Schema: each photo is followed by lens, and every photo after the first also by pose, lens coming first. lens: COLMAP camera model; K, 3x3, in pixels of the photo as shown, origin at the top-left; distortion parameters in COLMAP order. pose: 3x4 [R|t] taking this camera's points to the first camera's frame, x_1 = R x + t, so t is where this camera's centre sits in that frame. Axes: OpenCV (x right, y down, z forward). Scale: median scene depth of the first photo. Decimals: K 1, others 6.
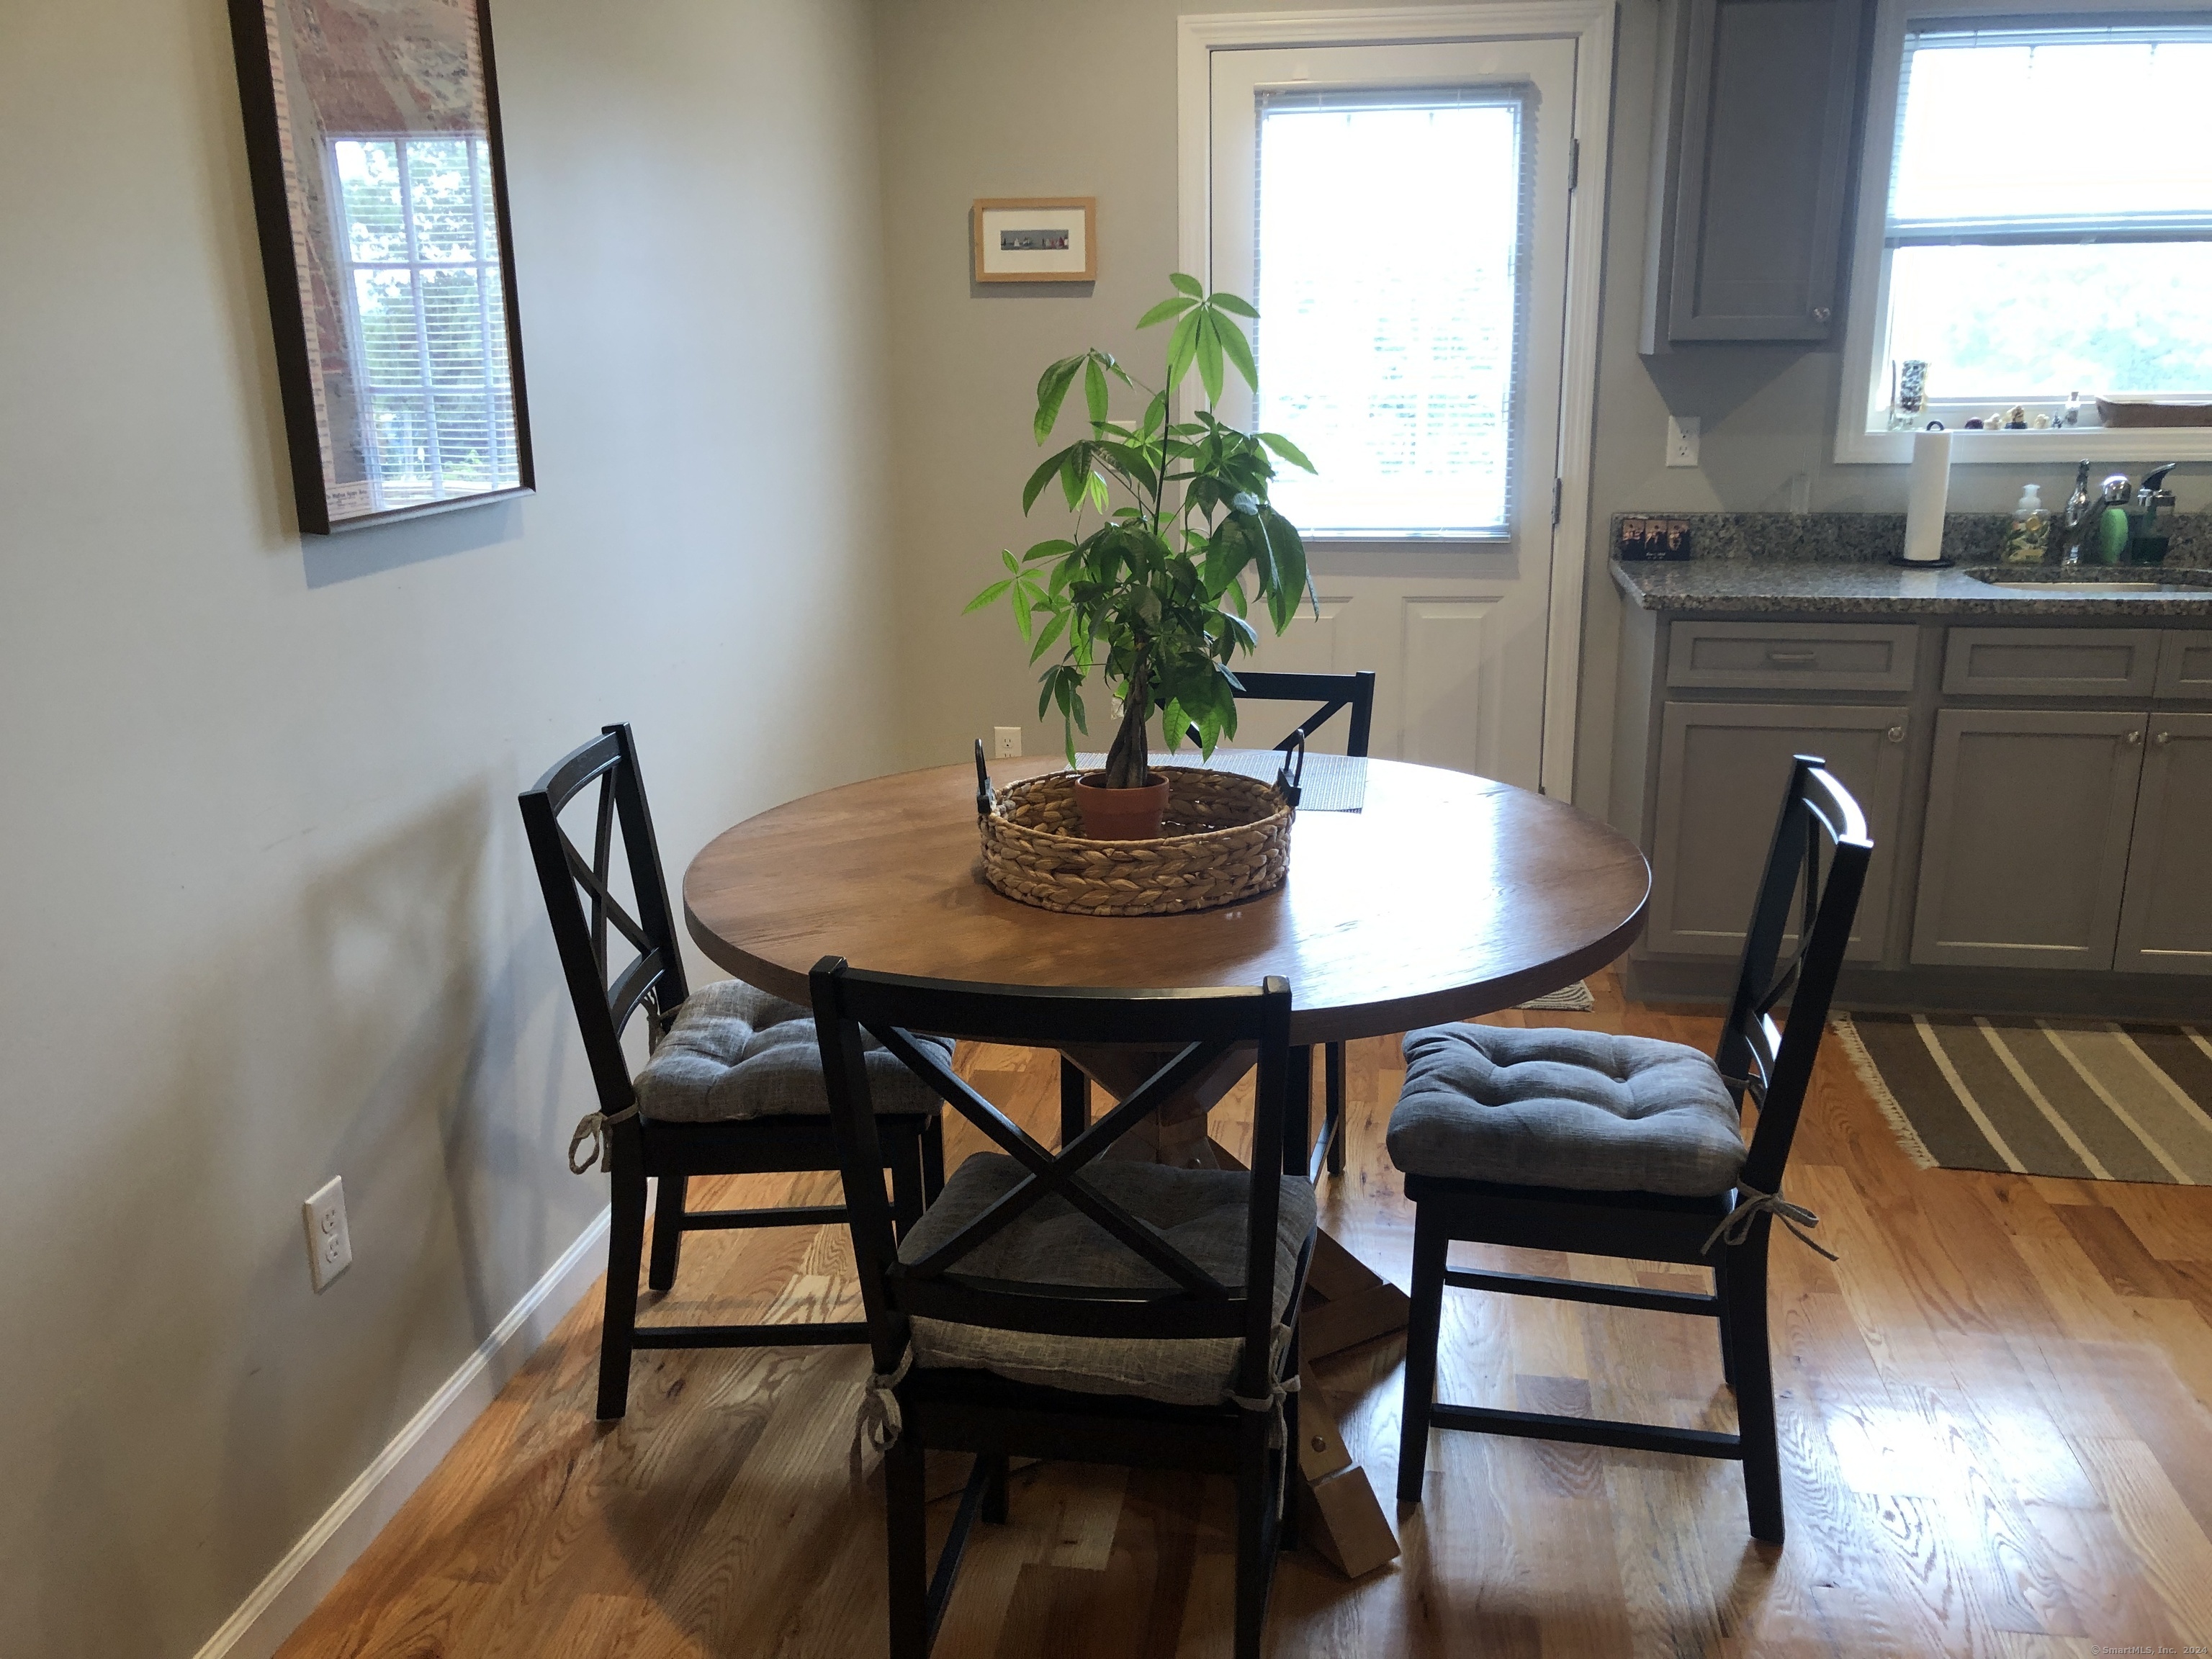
lens RADIAL K [[1856.6, 0, 1106.0], [0, 1856.6, 829.5], [0, 0, 1]] dist [0.066289, 0.006374]
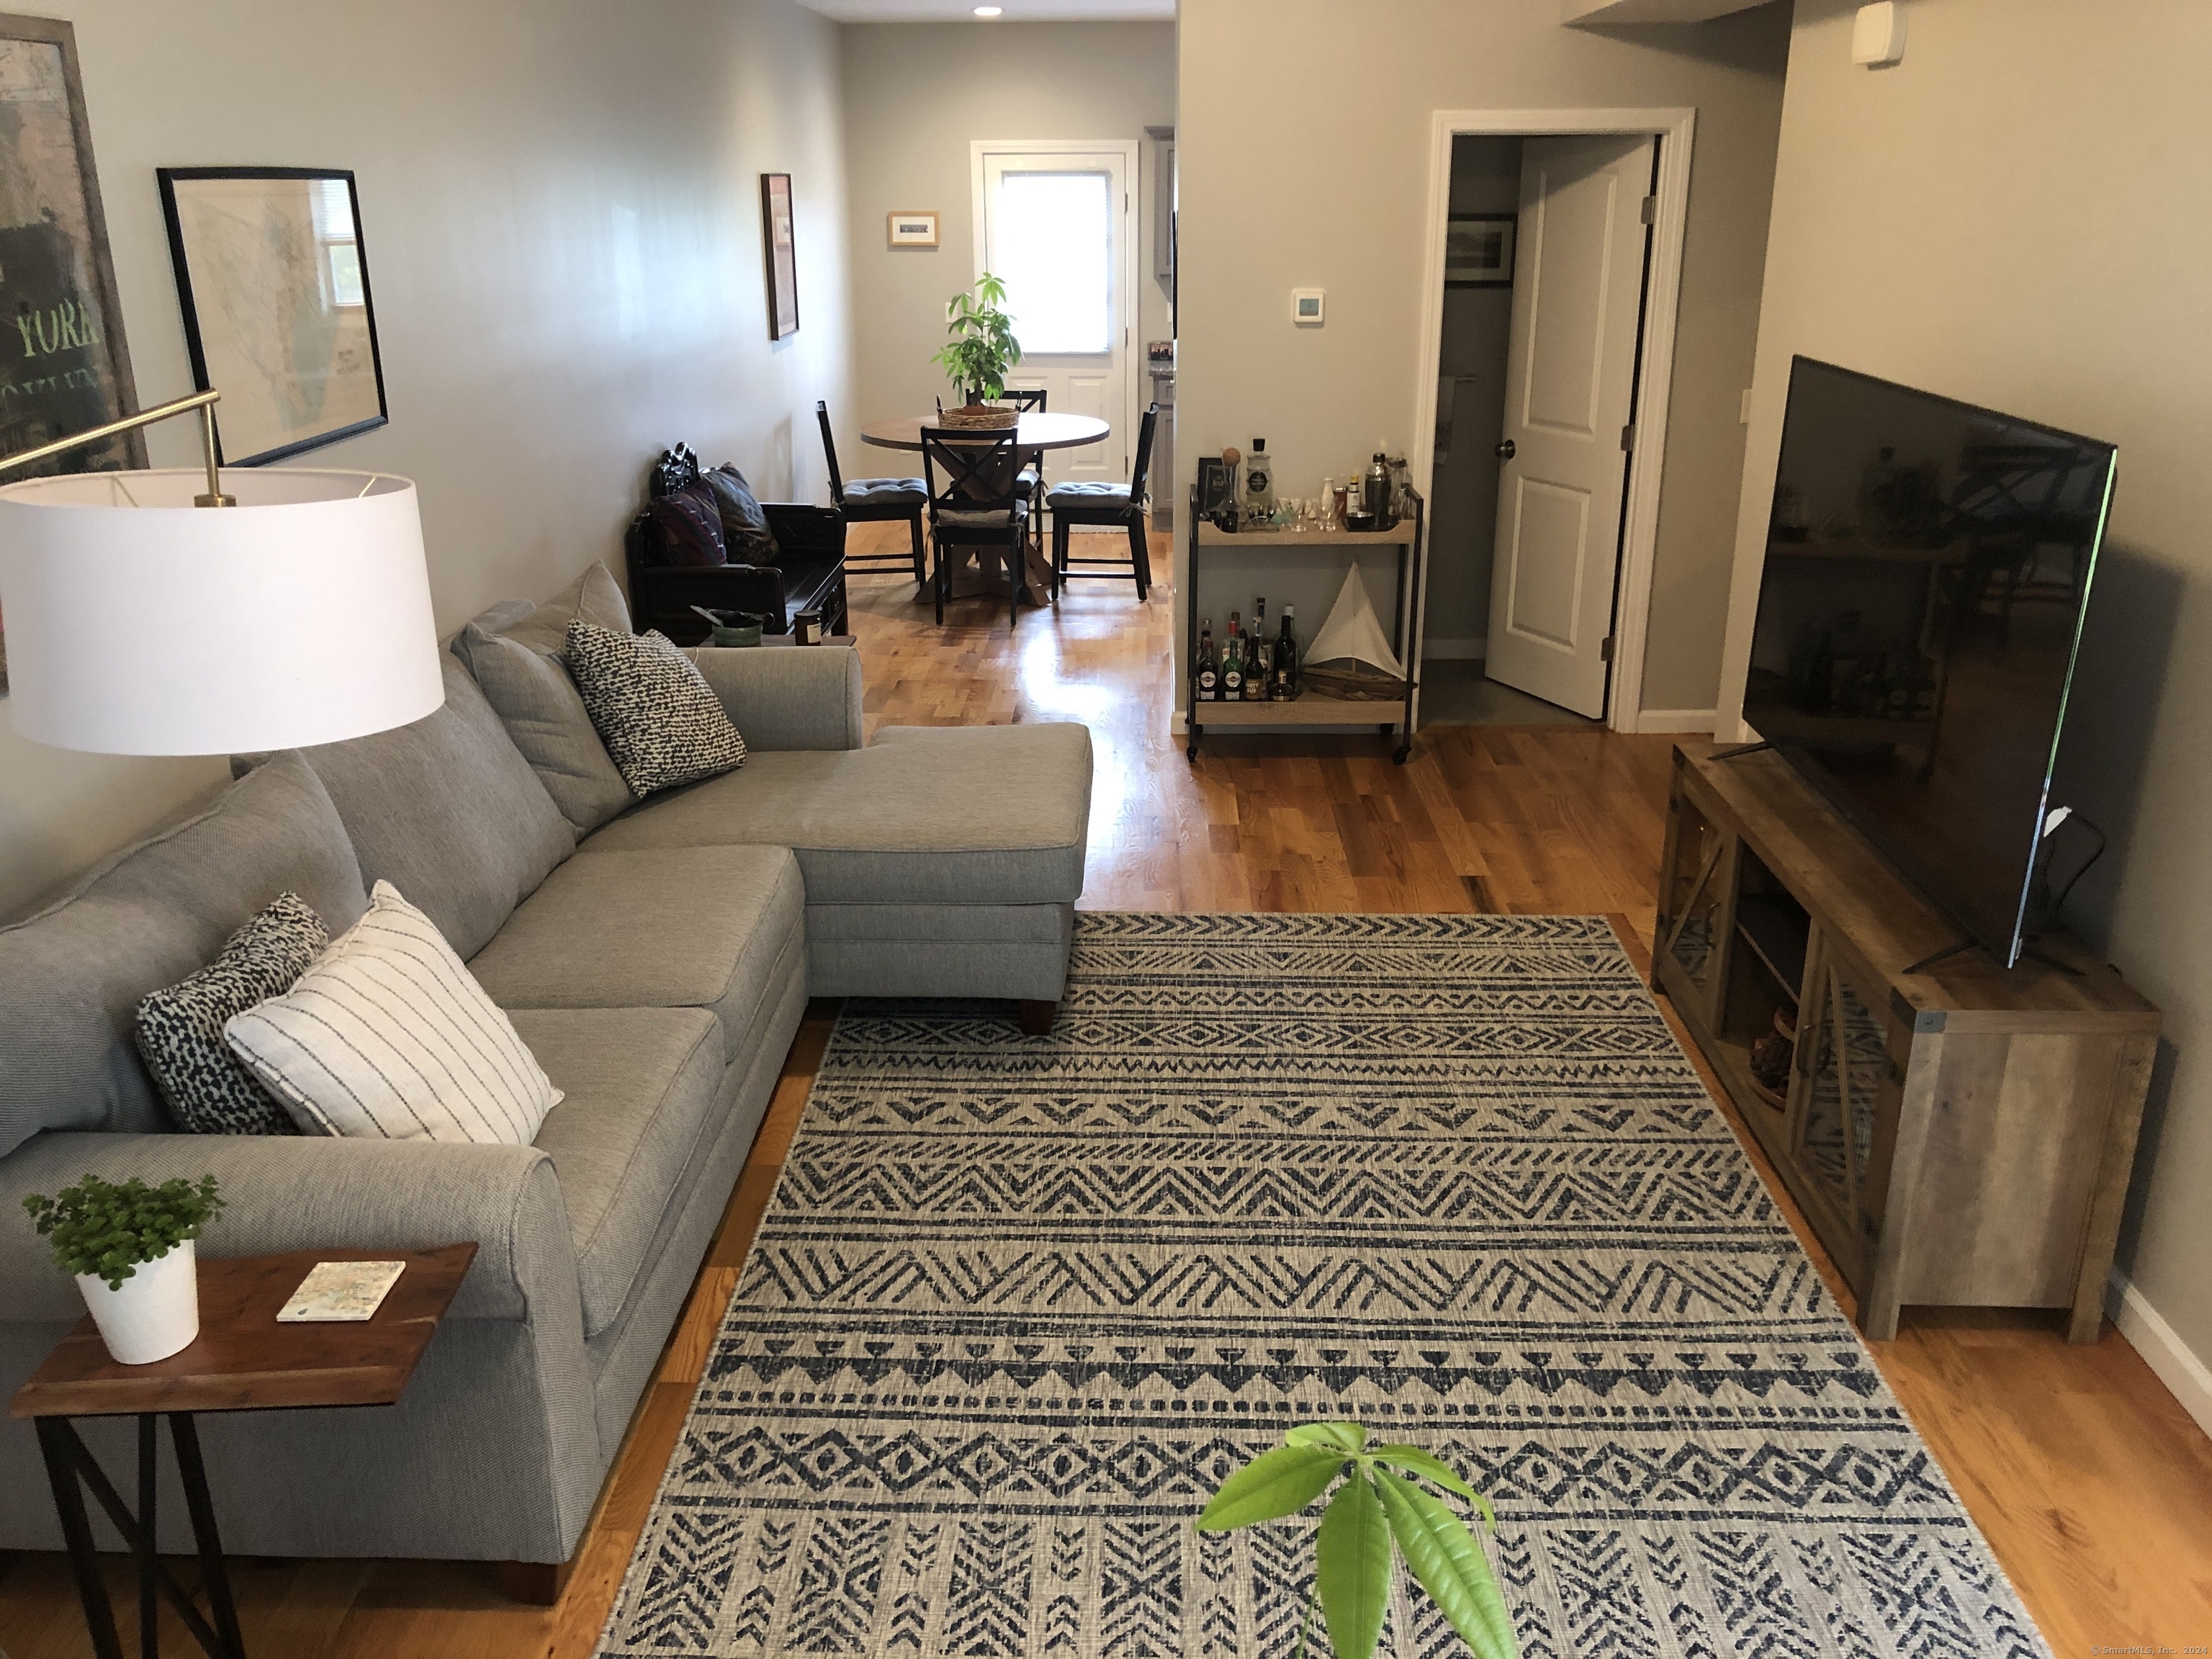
lens RADIAL K [[1790.2, 0, 1078.9], [0, 1790.2, 823.9], [0, 0, 1]] dist [0.103724, -0.199062]
pose [[0.992854, -0.035072, 0.114063, -0.156235], [0.026033, 0.996472, 0.079792, 0.360603], [-0.116459, -0.076253, 0.990264, -1.850790]]
